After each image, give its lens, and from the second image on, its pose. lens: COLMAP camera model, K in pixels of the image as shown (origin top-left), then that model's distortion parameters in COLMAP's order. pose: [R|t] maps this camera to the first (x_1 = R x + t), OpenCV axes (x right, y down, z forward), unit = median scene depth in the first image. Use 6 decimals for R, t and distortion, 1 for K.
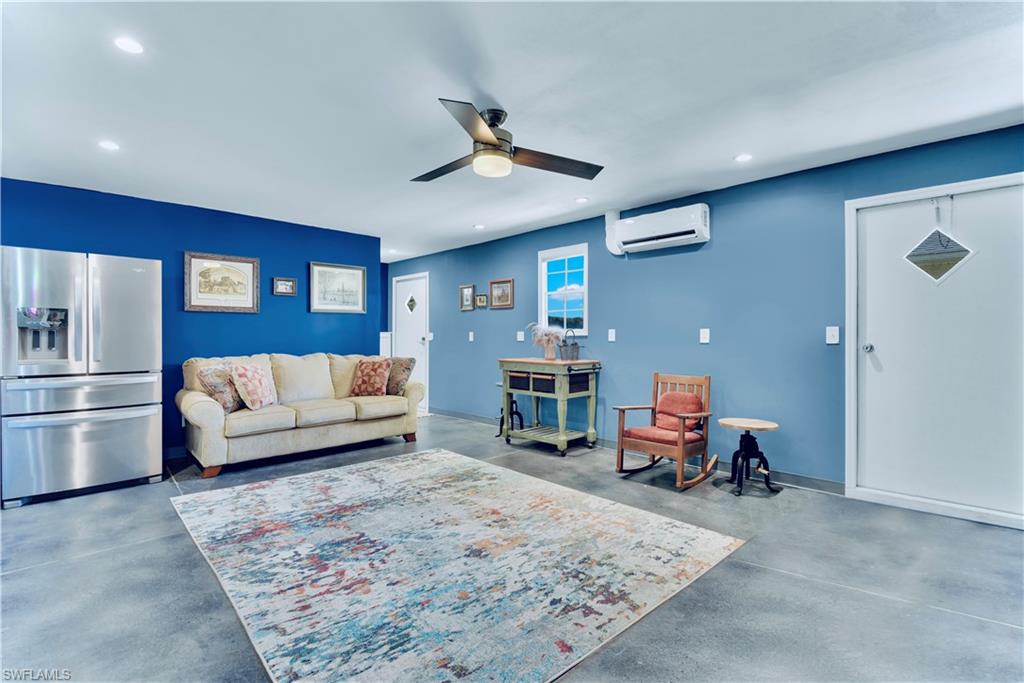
lens RADIAL K [[471.5, 0, 515.8], [0, 471.5, 338.5], [0, 0, 1]] dist [-0.004871, -0.006616]
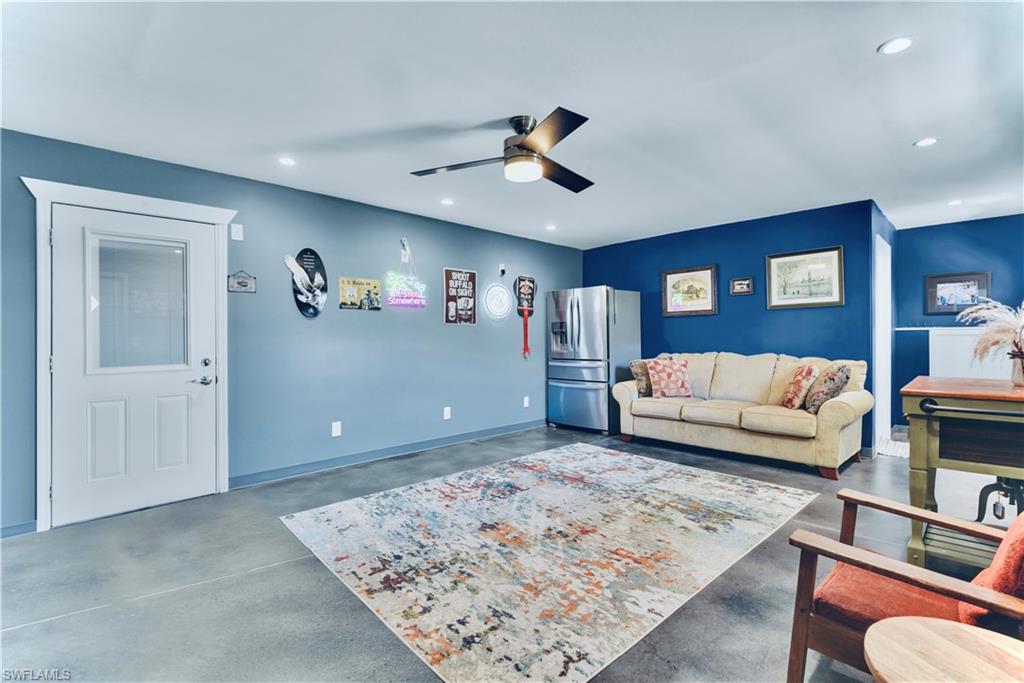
lens RADIAL K [[471.5, 0, 515.5], [0, 471.5, 338.5], [0, 0, 1]] dist [-0.004871, -0.006616]
pose [[-0.005977, 0.002972, -0.999978, 0.903275], [-0.000526, 0.999995, 0.002975, -0.001730], [0.999982, 0.000543, -0.005976, 0.919988]]
